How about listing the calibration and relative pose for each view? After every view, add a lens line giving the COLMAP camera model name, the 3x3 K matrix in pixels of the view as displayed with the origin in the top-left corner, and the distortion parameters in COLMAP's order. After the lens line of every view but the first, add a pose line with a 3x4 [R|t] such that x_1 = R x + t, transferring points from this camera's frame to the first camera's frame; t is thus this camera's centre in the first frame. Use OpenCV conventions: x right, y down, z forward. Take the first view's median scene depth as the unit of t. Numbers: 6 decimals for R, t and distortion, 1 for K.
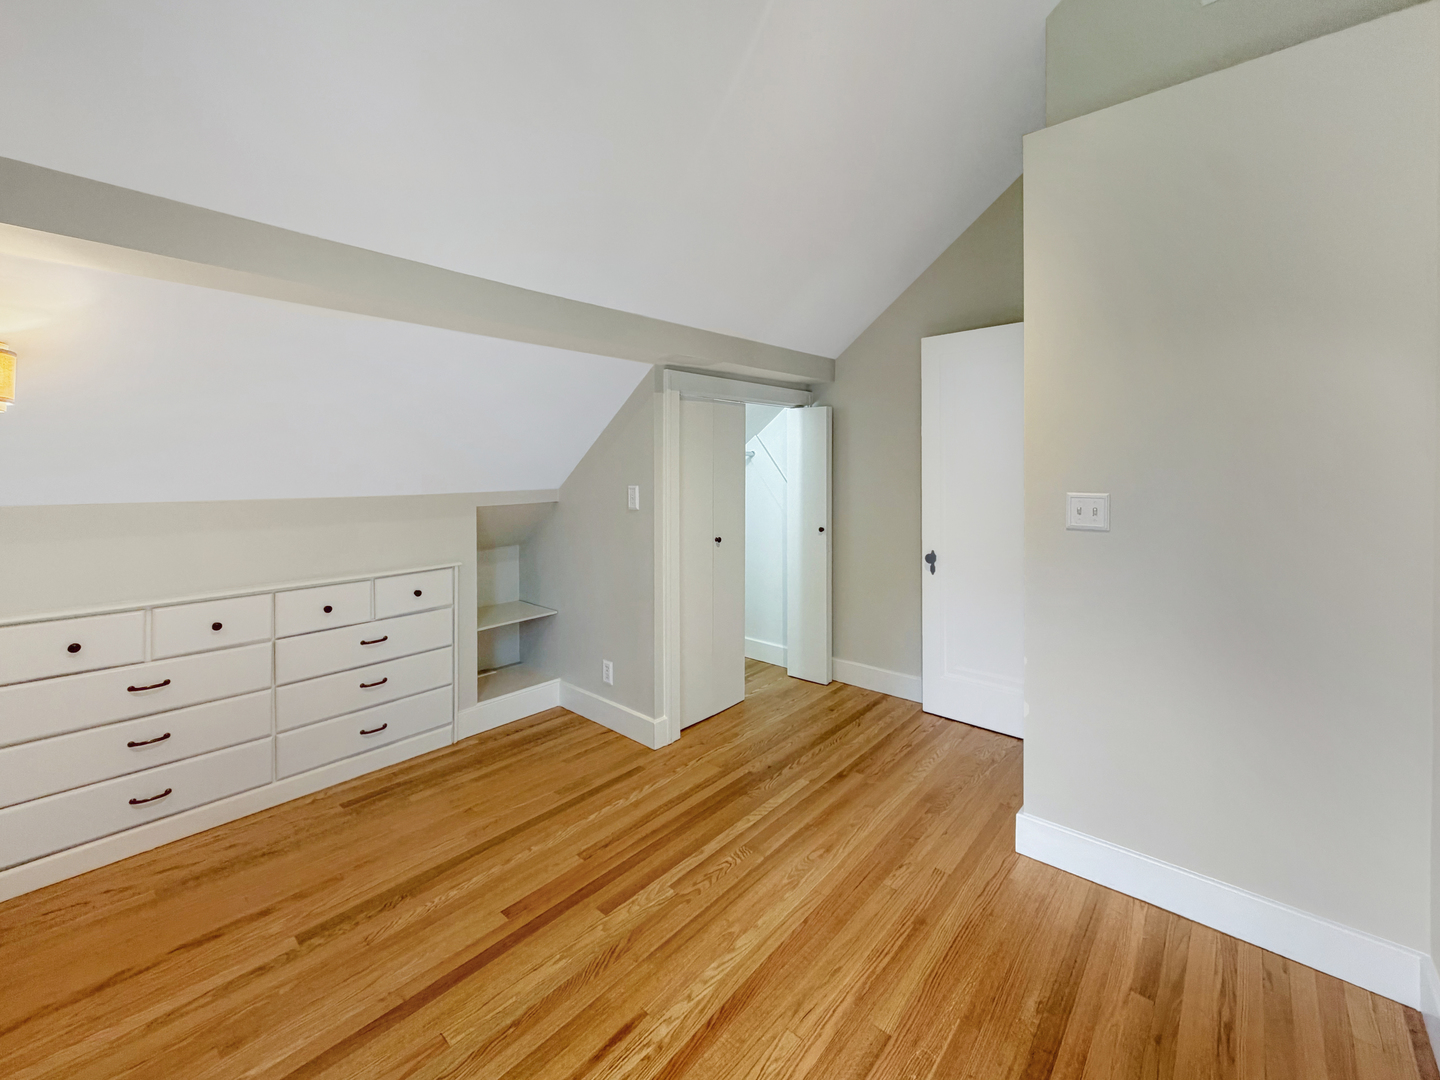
lens RADIAL K [[595.0, 0, 721.3], [0, 595.0, 464.6], [0, 0, 1]] dist [0.001149, 0.000170]
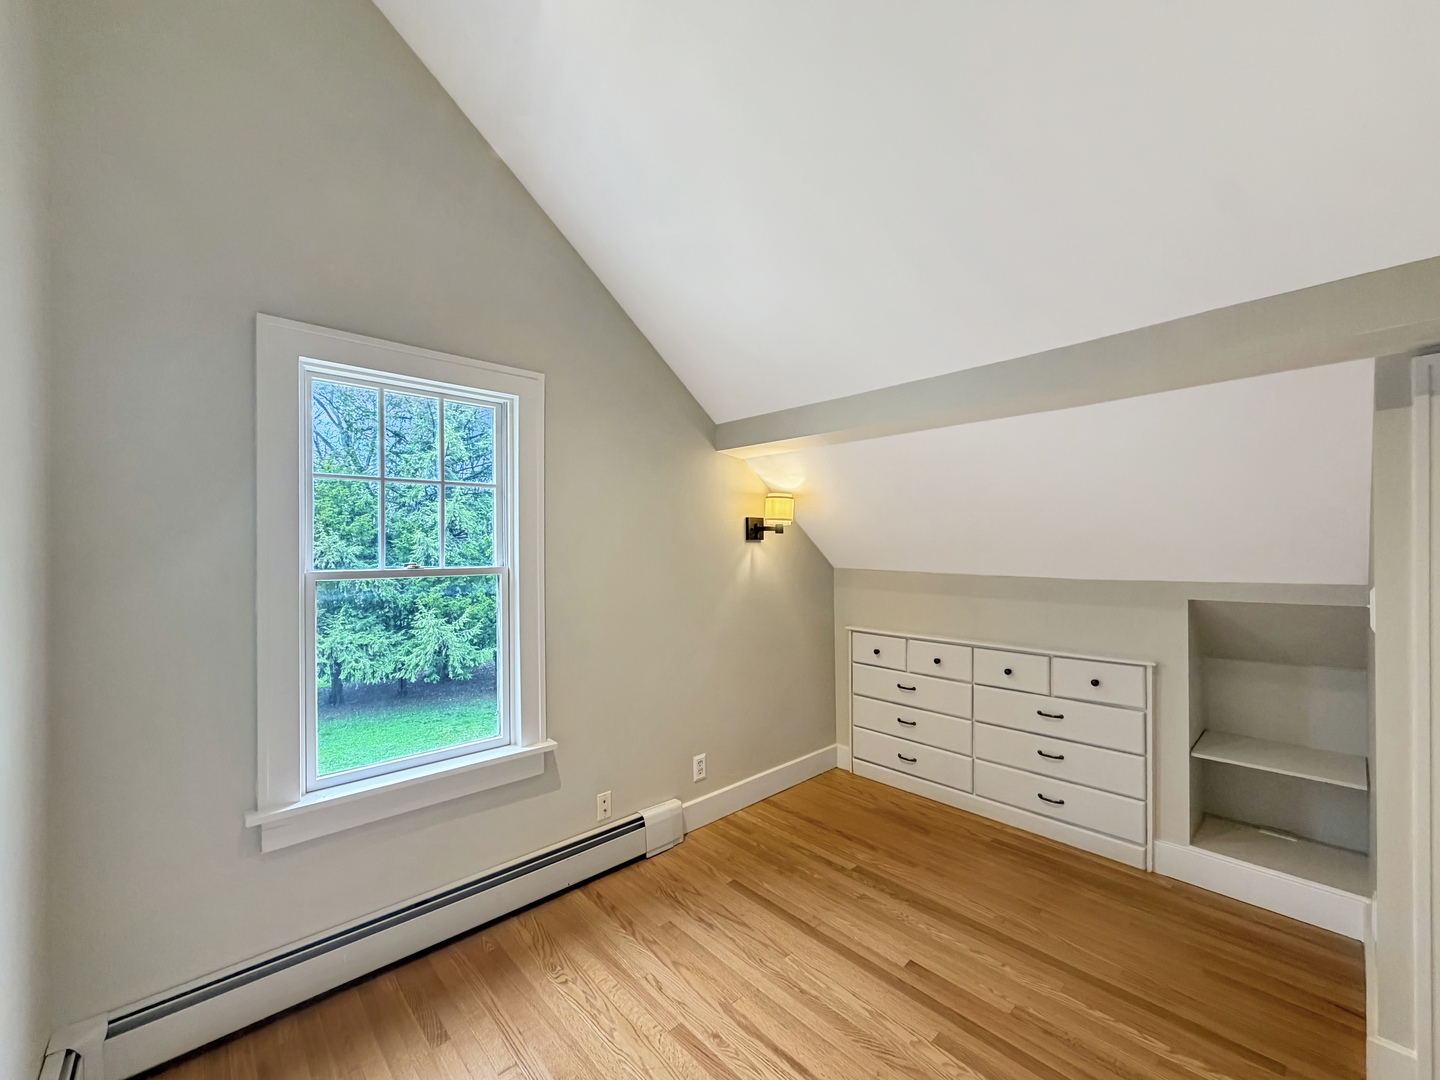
lens RADIAL K [[583.1, 0, 720.0], [0, 583.1, 540.0], [0, 0, 1]] dist [0.000359, -0.000063]
pose [[-0.098114, -0.009761, -0.995127, 0.563756], [0.006517, 0.999924, -0.010450, -0.006979], [0.995154, -0.007511, -0.098043, 0.586011]]
